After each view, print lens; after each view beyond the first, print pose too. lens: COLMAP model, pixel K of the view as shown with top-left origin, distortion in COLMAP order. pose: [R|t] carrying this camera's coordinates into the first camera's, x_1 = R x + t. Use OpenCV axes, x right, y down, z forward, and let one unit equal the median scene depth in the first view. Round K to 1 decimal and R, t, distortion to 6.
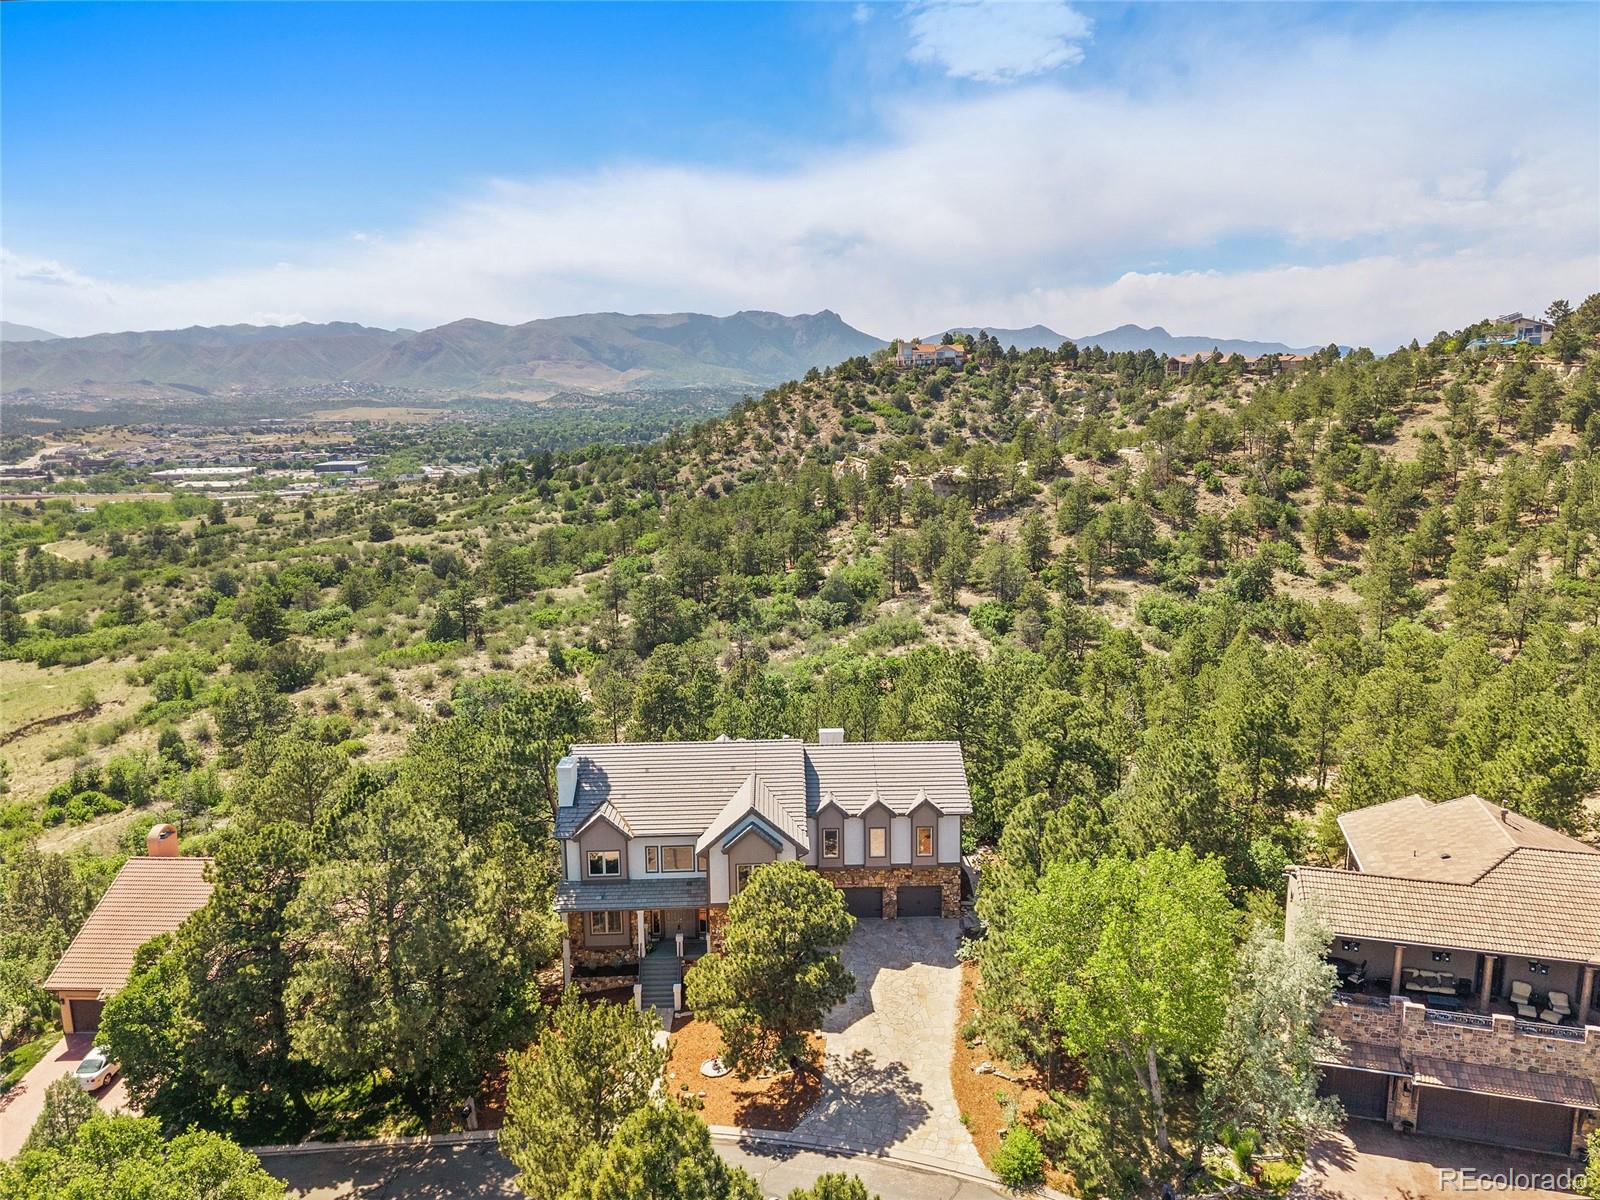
lens RADIAL K [[1051.4, 0, 800.0], [0, 1051.4, 600.0], [0, 0, 1]] dist [0.035665, -0.032812]
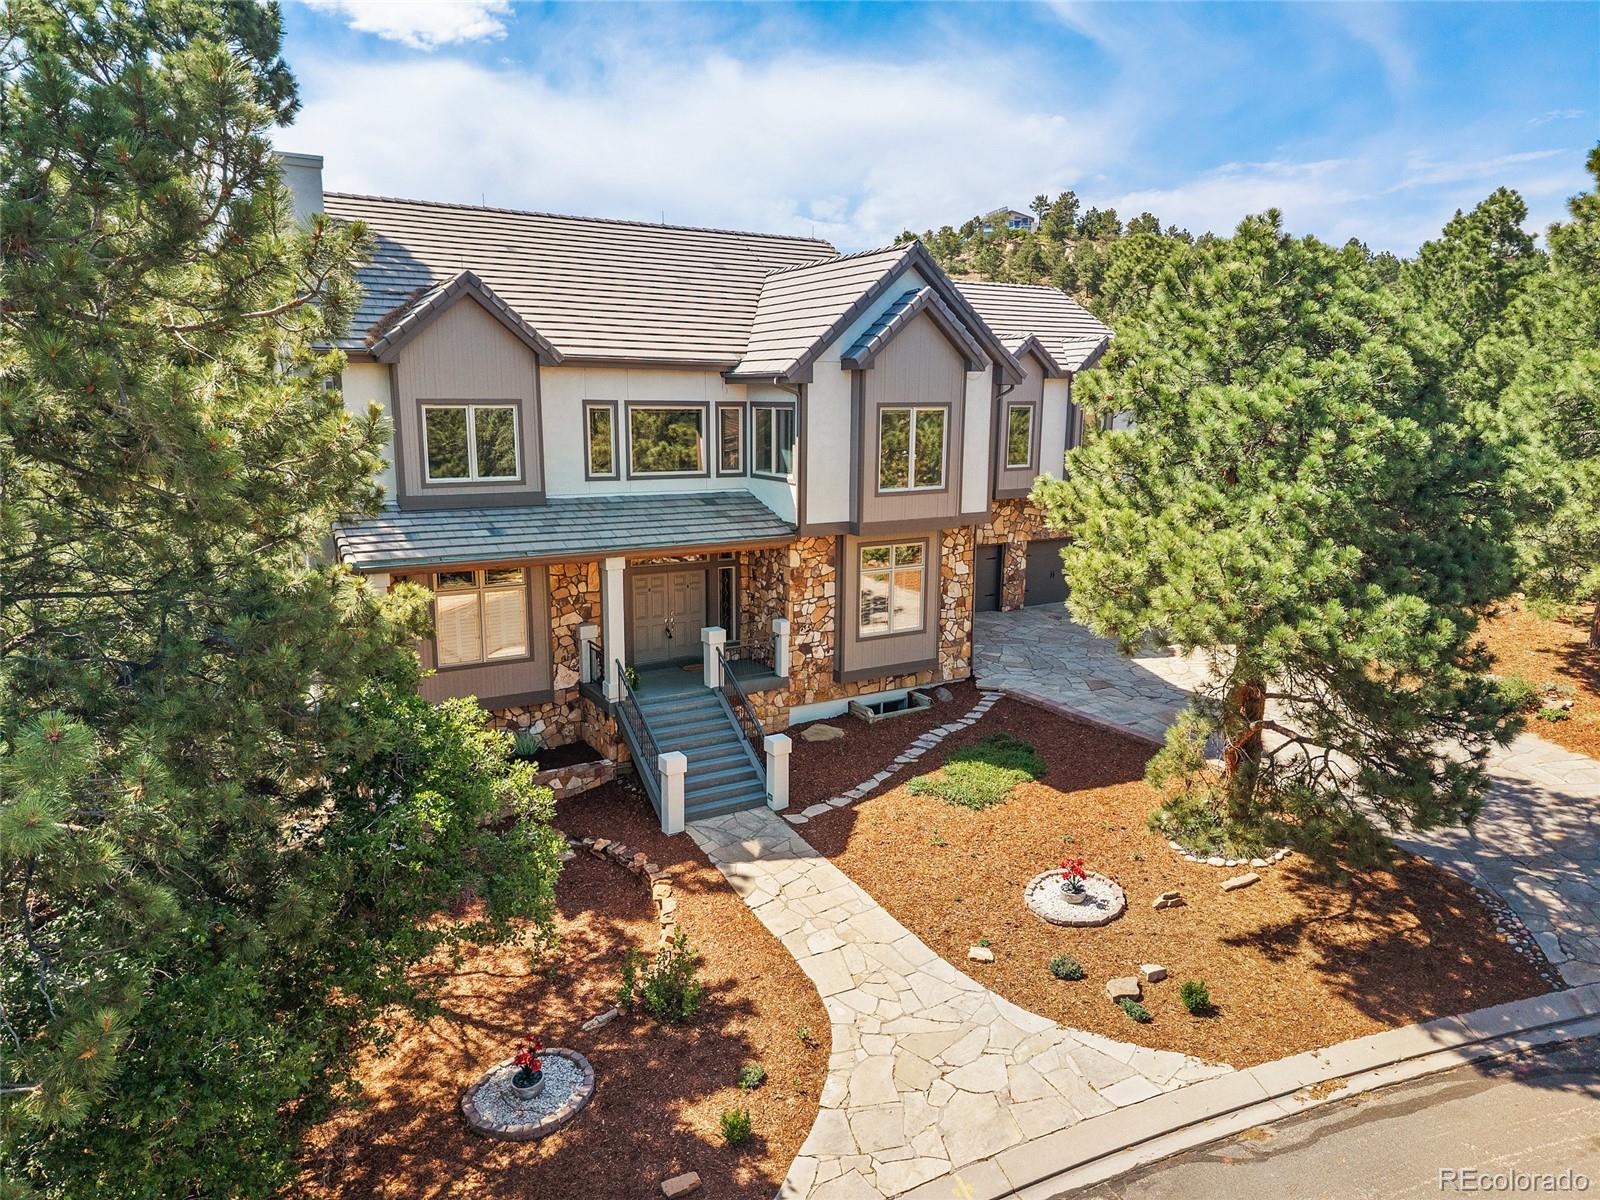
lens RADIAL K [[1051.4, 0, 800.0], [0, 1051.4, 600.0], [0, 0, 1]] dist [0.035665, -0.032812]
pose [[0.872650, -0.073774, 0.482741, -0.278905], [0.057580, 0.997172, 0.048304, 0.310826], [-0.484939, -0.014356, 0.874430, 0.714570]]
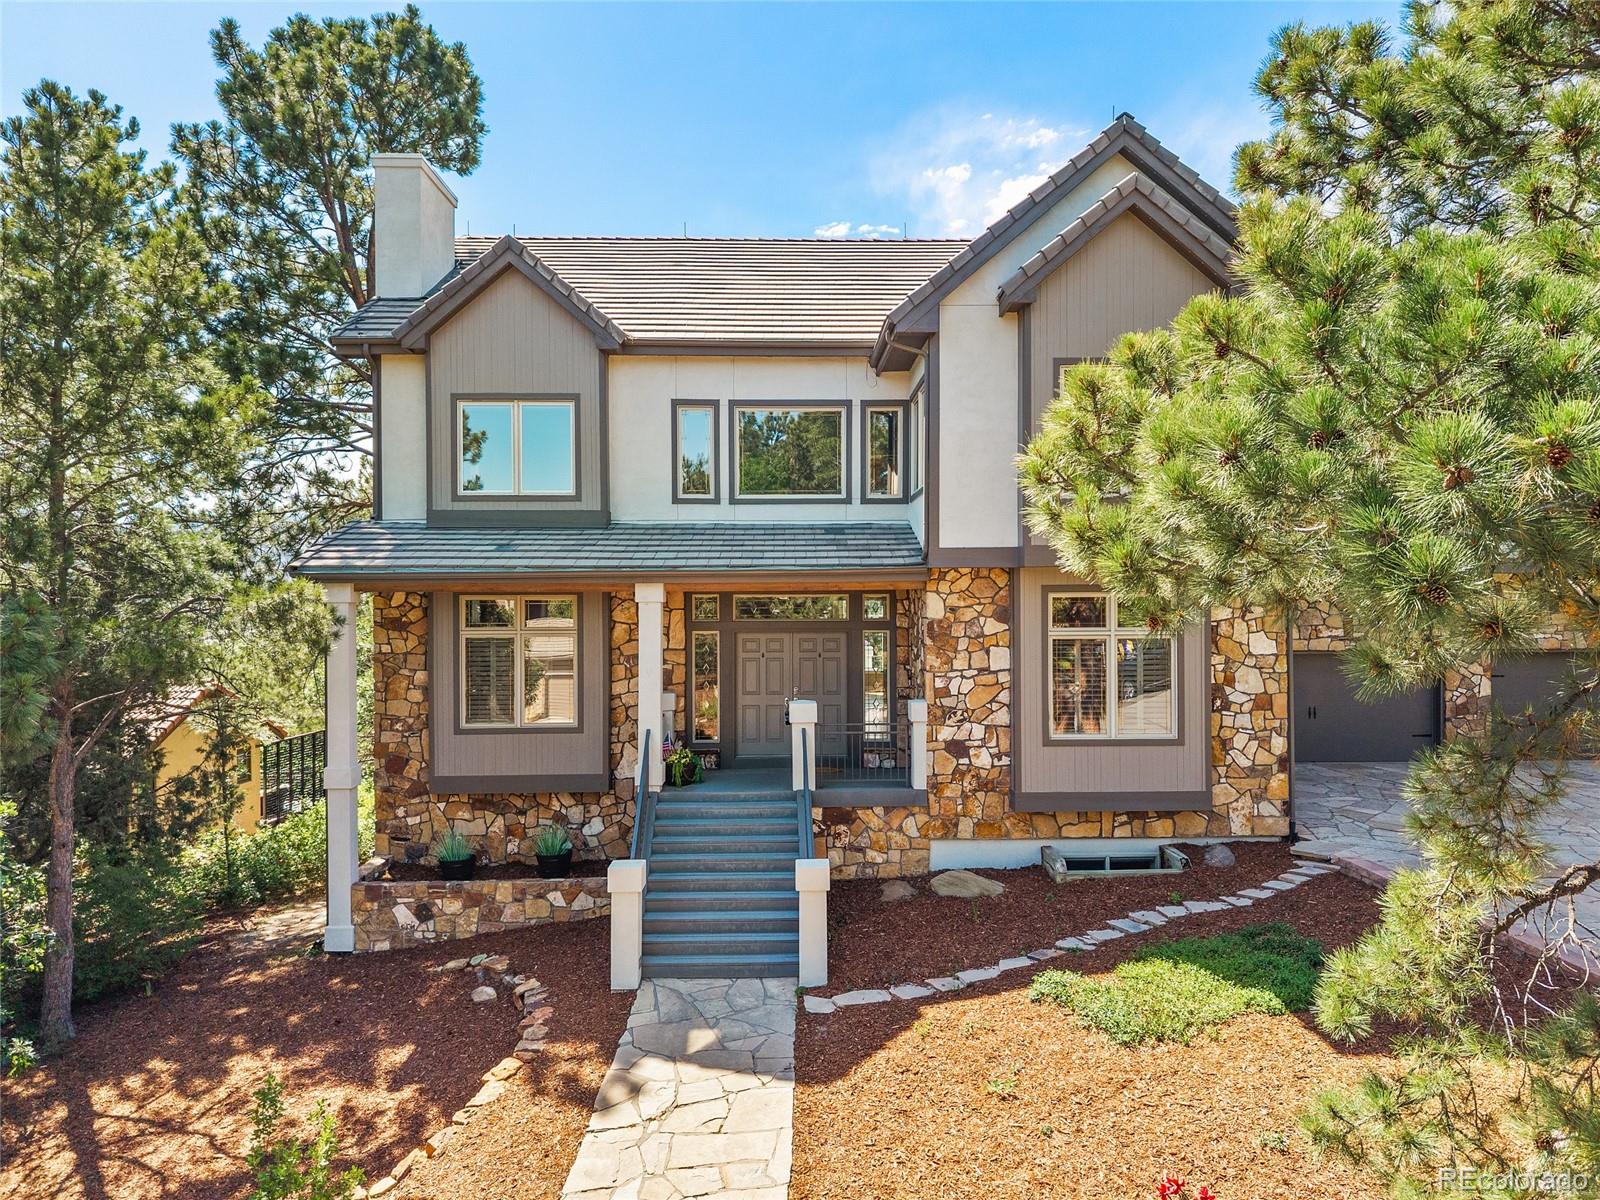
lens RADIAL K [[1051.4, 0, 800.0], [0, 1051.4, 600.0], [0, 0, 1]] dist [0.035665, -0.032812]
pose [[0.999902, 0.008209, -0.011347, -0.120178], [-0.009910, 0.987225, -0.159024, 0.354435], [0.009897, 0.159121, 0.987209, 0.802997]]
